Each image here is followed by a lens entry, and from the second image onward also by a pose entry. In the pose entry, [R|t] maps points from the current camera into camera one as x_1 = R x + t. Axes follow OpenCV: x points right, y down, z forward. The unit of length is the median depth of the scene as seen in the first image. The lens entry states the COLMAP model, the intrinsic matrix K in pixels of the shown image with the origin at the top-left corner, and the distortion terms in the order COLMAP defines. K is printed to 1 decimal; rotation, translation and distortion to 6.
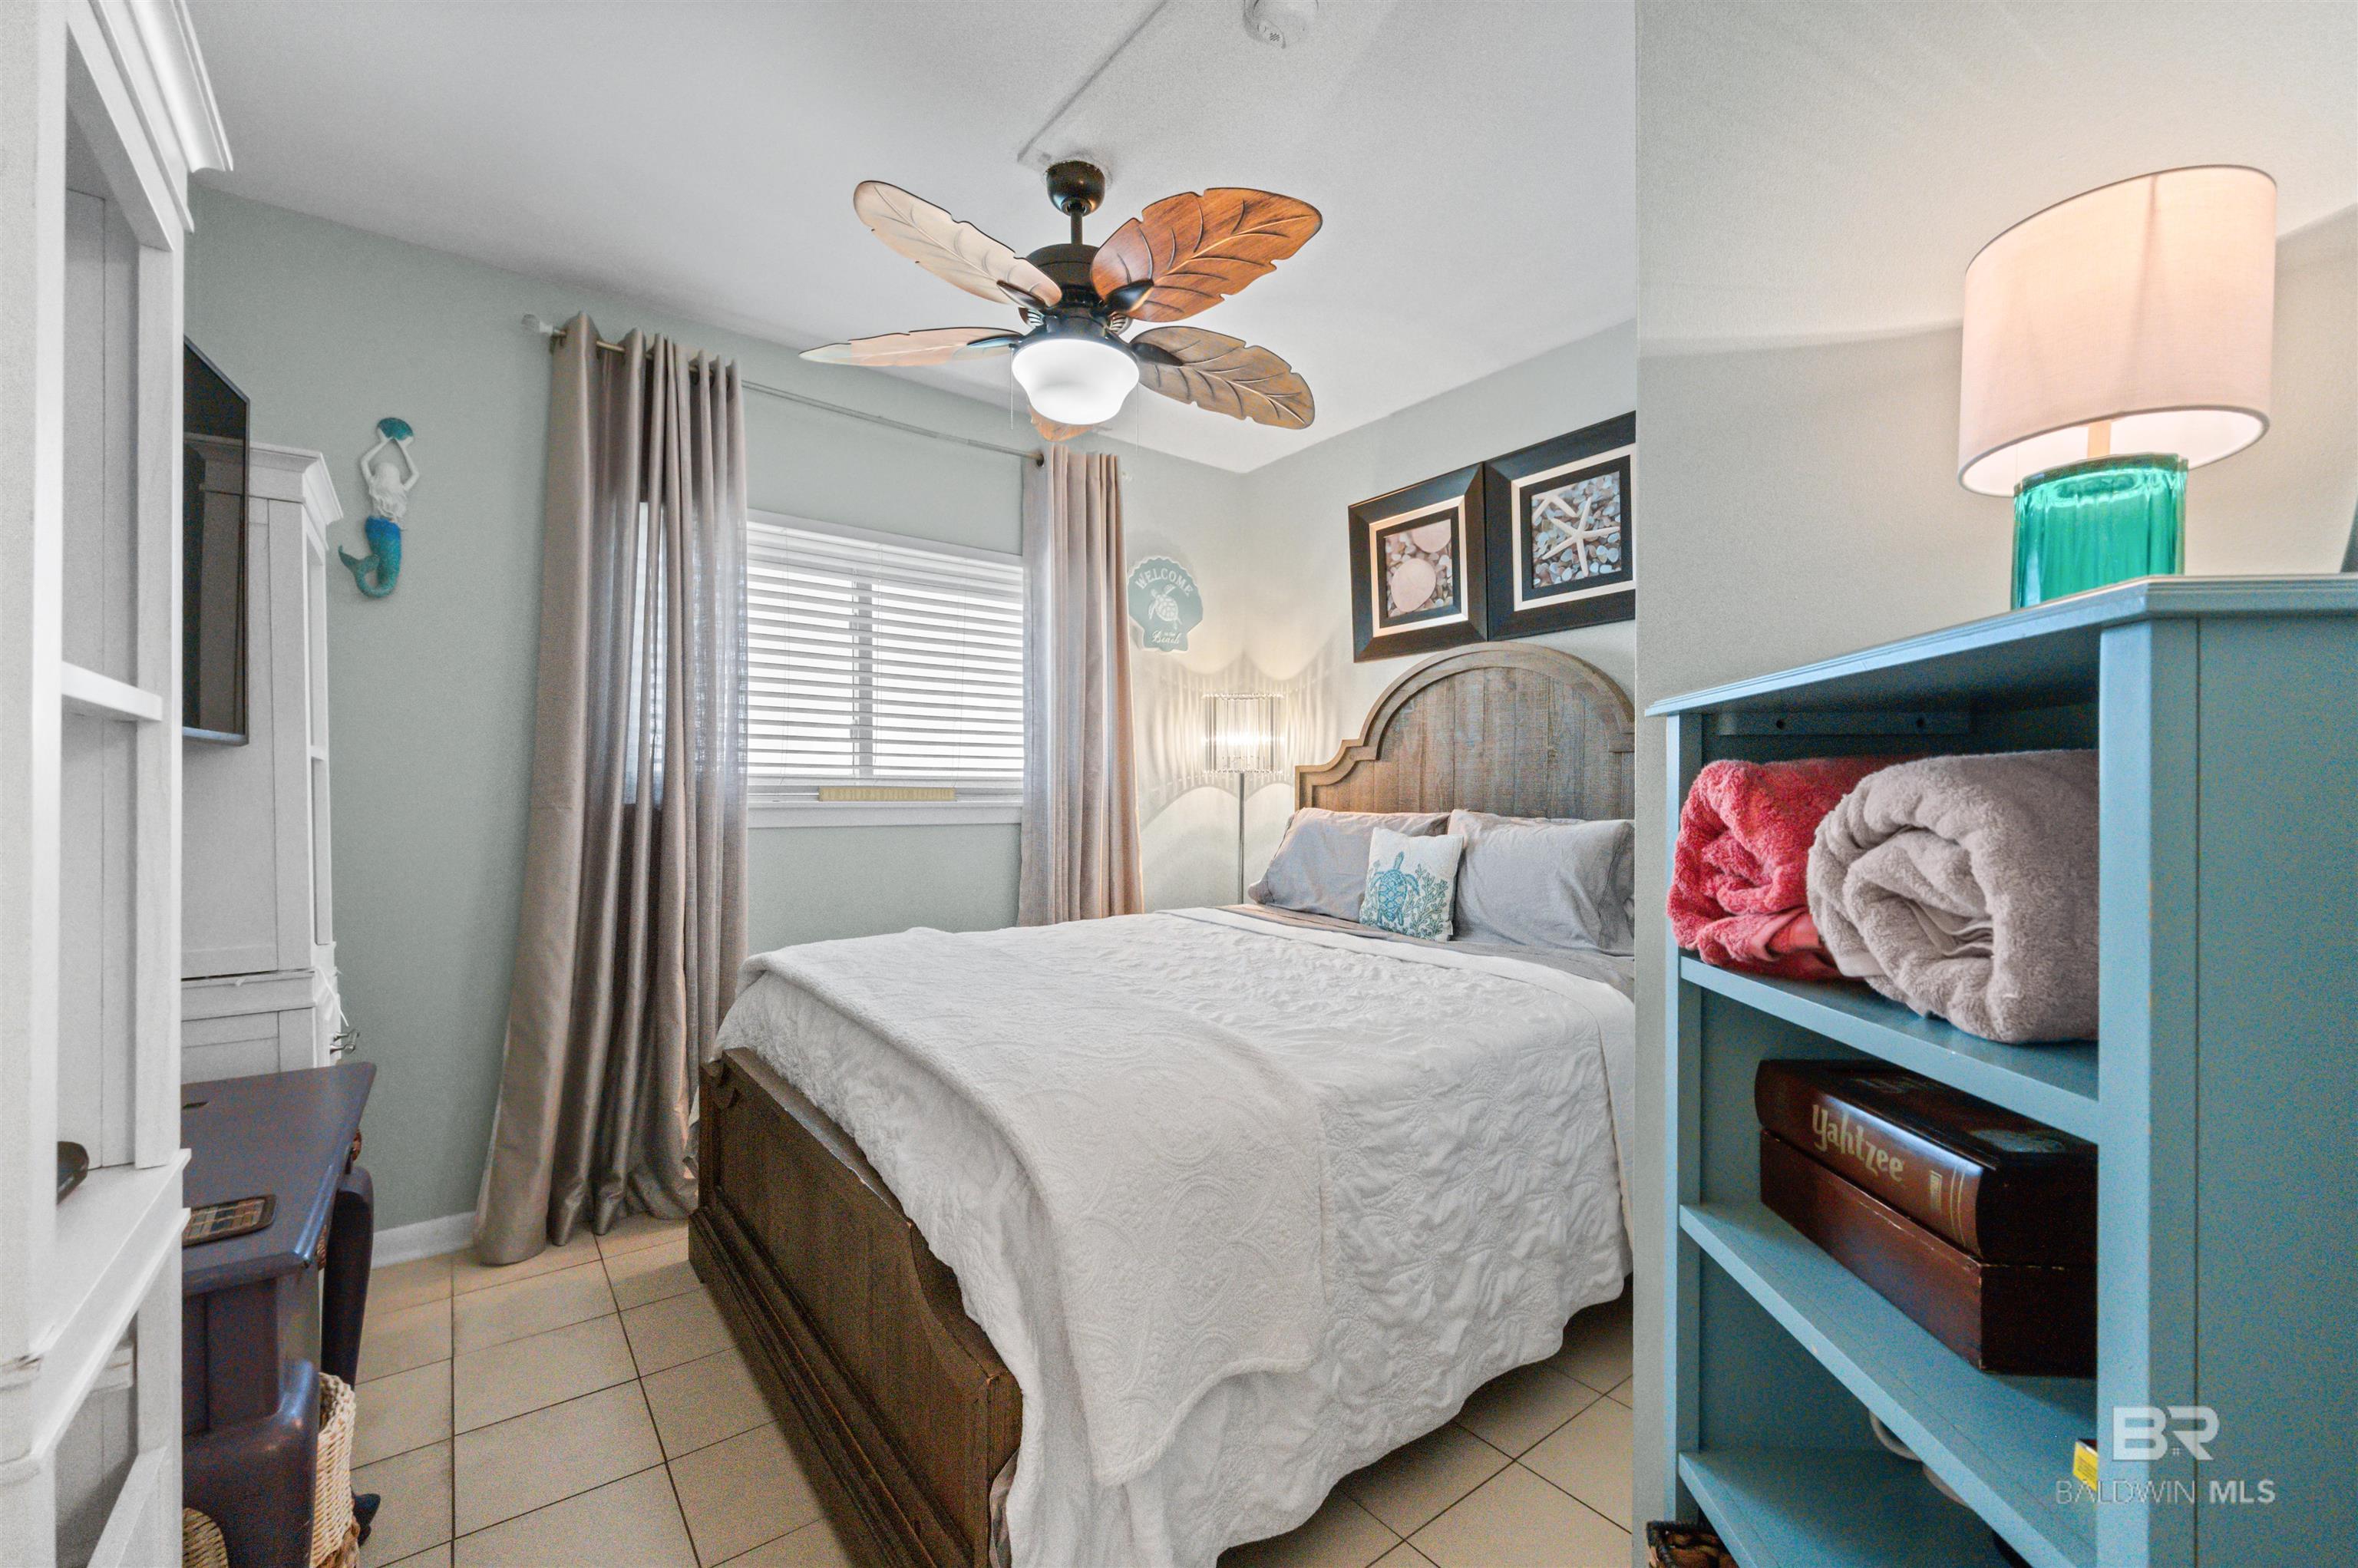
lens RADIAL K [[954.0, 0, 1176.4], [0, 954.0, 810.7], [0, 0, 1]] dist [0.000156, -0.000029]
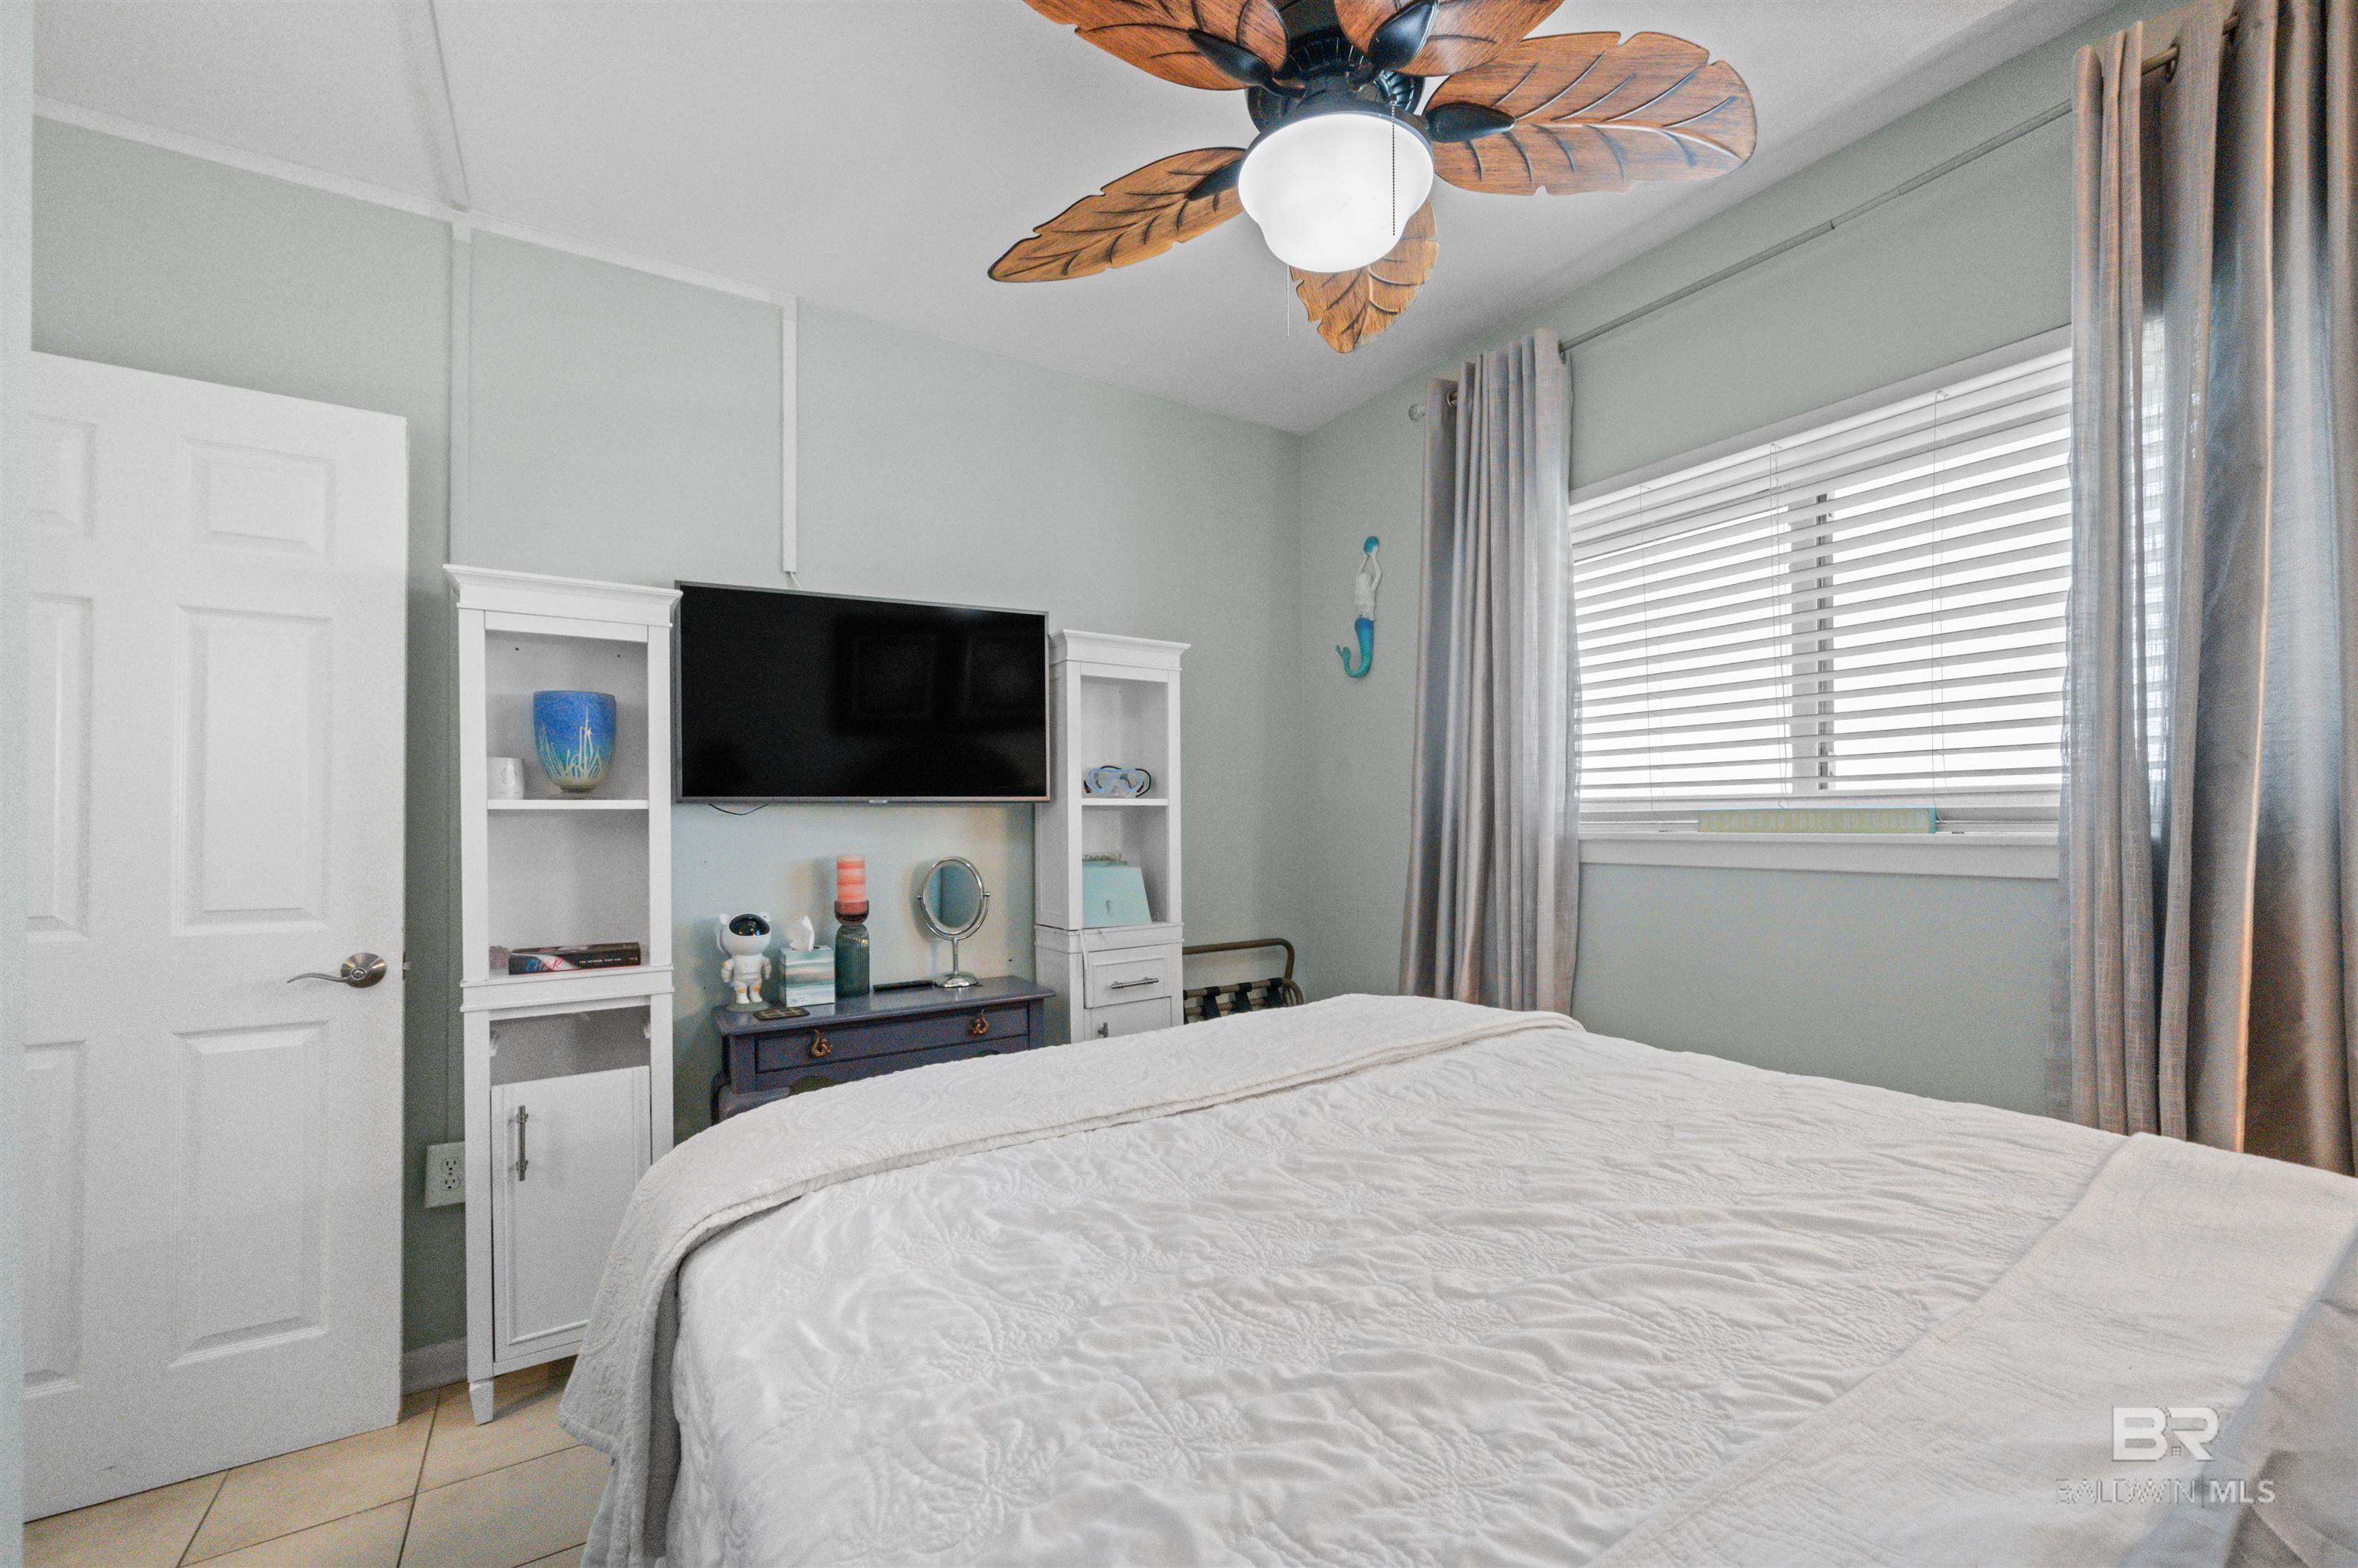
lens RADIAL K [[954.0, 0, 1176.4], [0, 954.0, 810.7], [0, 0, 1]] dist [0.000156, -0.000029]
pose [[-0.087326, -0.008979, -0.996139, 0.293757], [-0.004231, 0.999954, -0.008642, -0.012781], [0.996171, 0.003460, -0.087359, 0.486377]]
